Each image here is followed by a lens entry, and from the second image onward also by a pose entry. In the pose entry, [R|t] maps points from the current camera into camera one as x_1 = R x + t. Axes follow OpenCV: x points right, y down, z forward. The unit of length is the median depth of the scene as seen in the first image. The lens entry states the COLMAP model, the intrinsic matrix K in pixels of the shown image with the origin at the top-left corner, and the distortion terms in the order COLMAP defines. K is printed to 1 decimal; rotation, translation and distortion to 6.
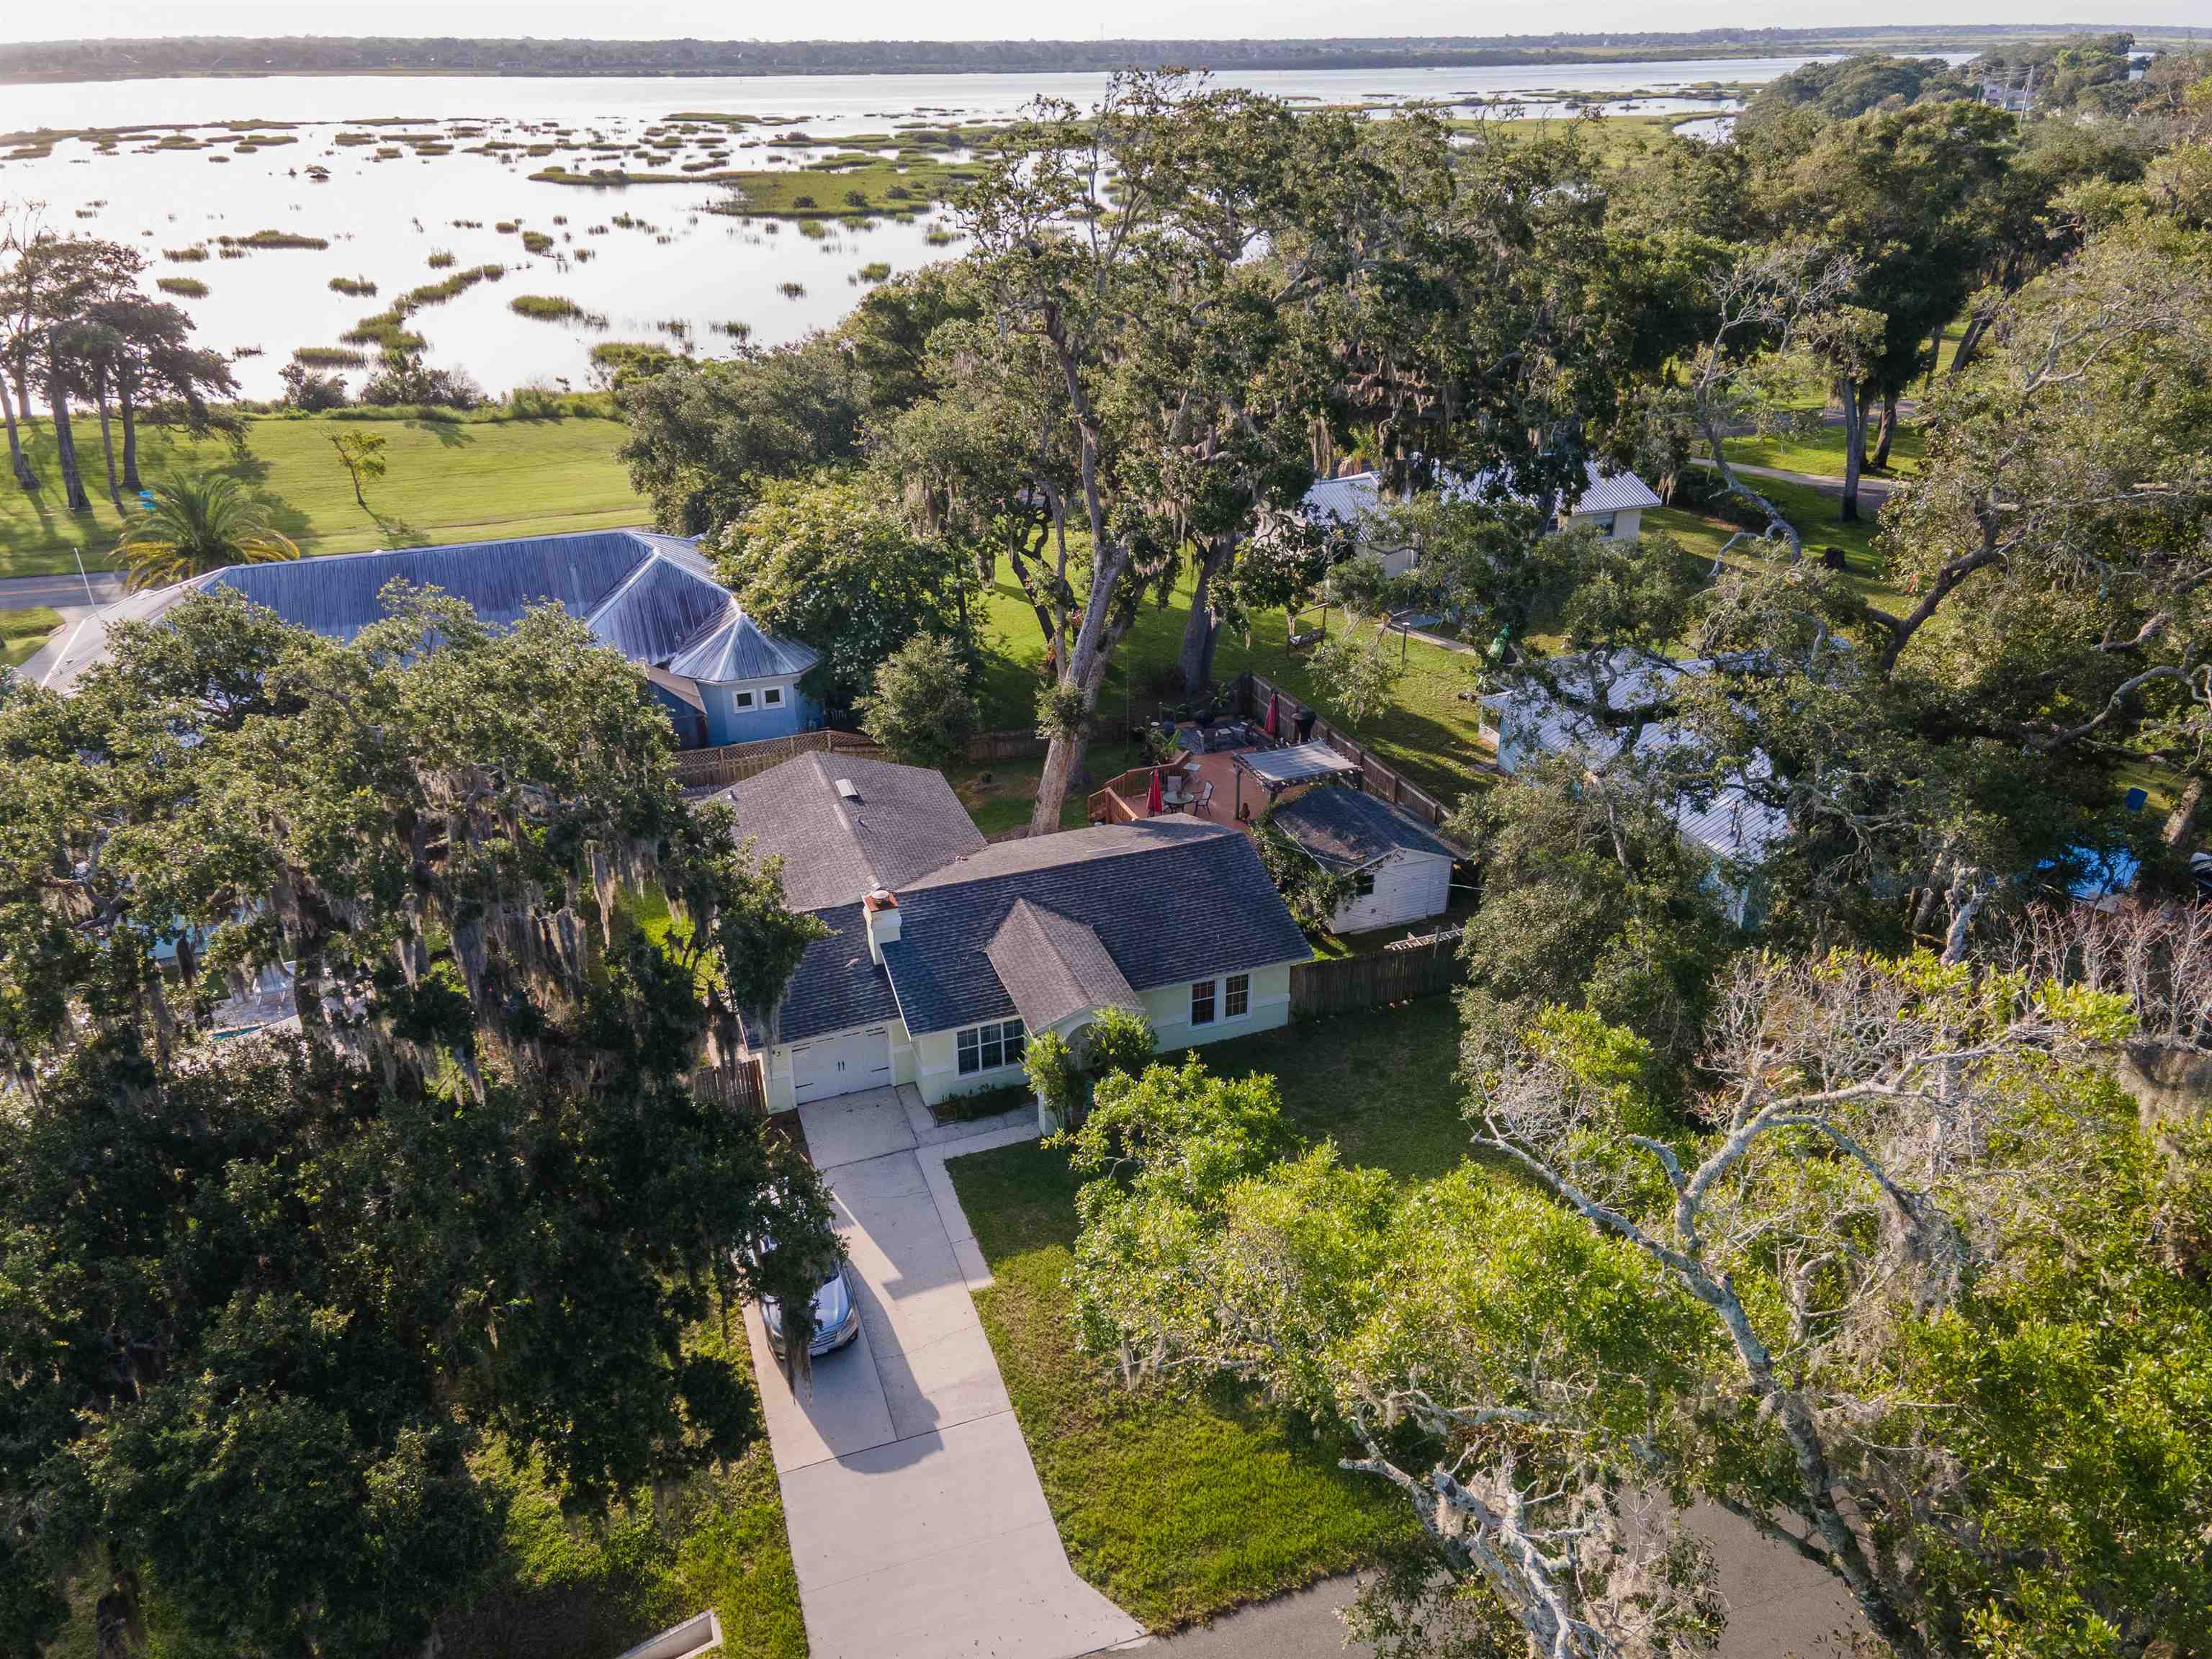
lens RADIAL K [[1609.8, 0, 1106.3], [0, 1609.8, 833.8], [0, 0, 1]] dist [0.019805, 0.046994]
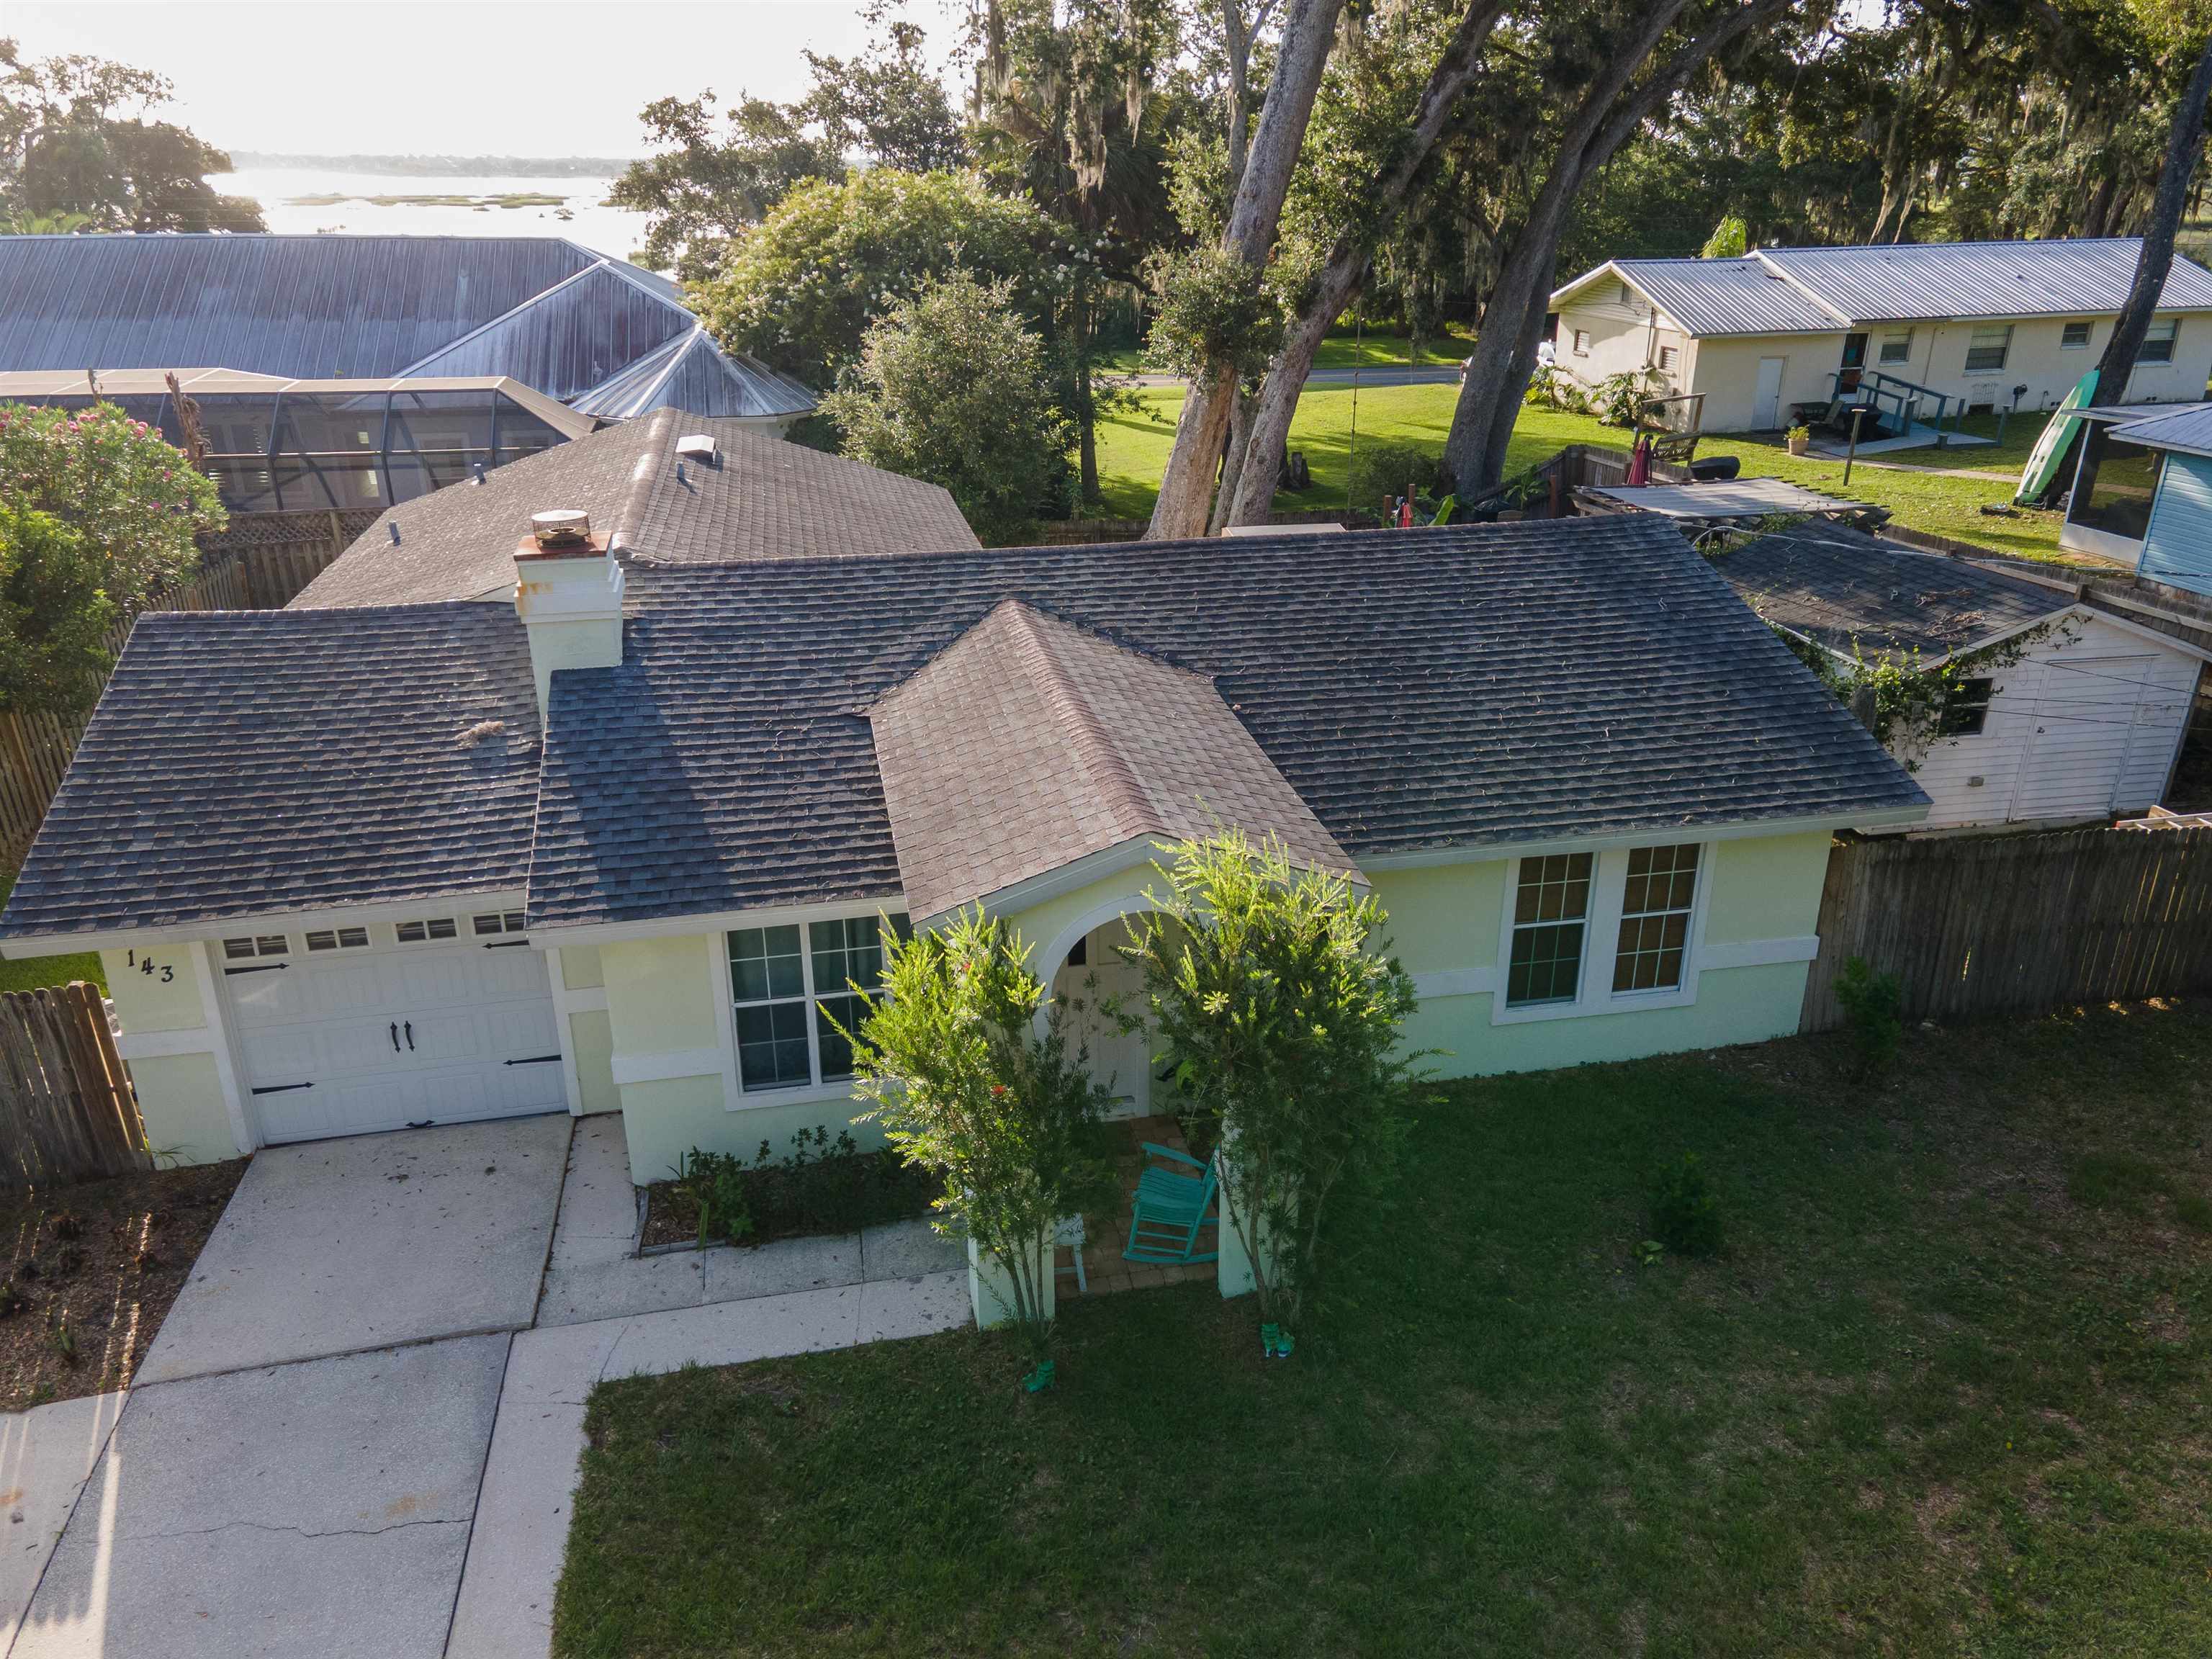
lens RADIAL K [[1609.8, 0, 1106.3], [0, 1609.8, 833.8], [0, 0, 1]] dist [0.019805, 0.046994]
pose [[0.989798, 0.058540, -0.129900, 0.007286], [-0.067012, 0.995835, -0.061828, 0.057982], [0.125739, 0.069902, 0.989598, 0.352442]]
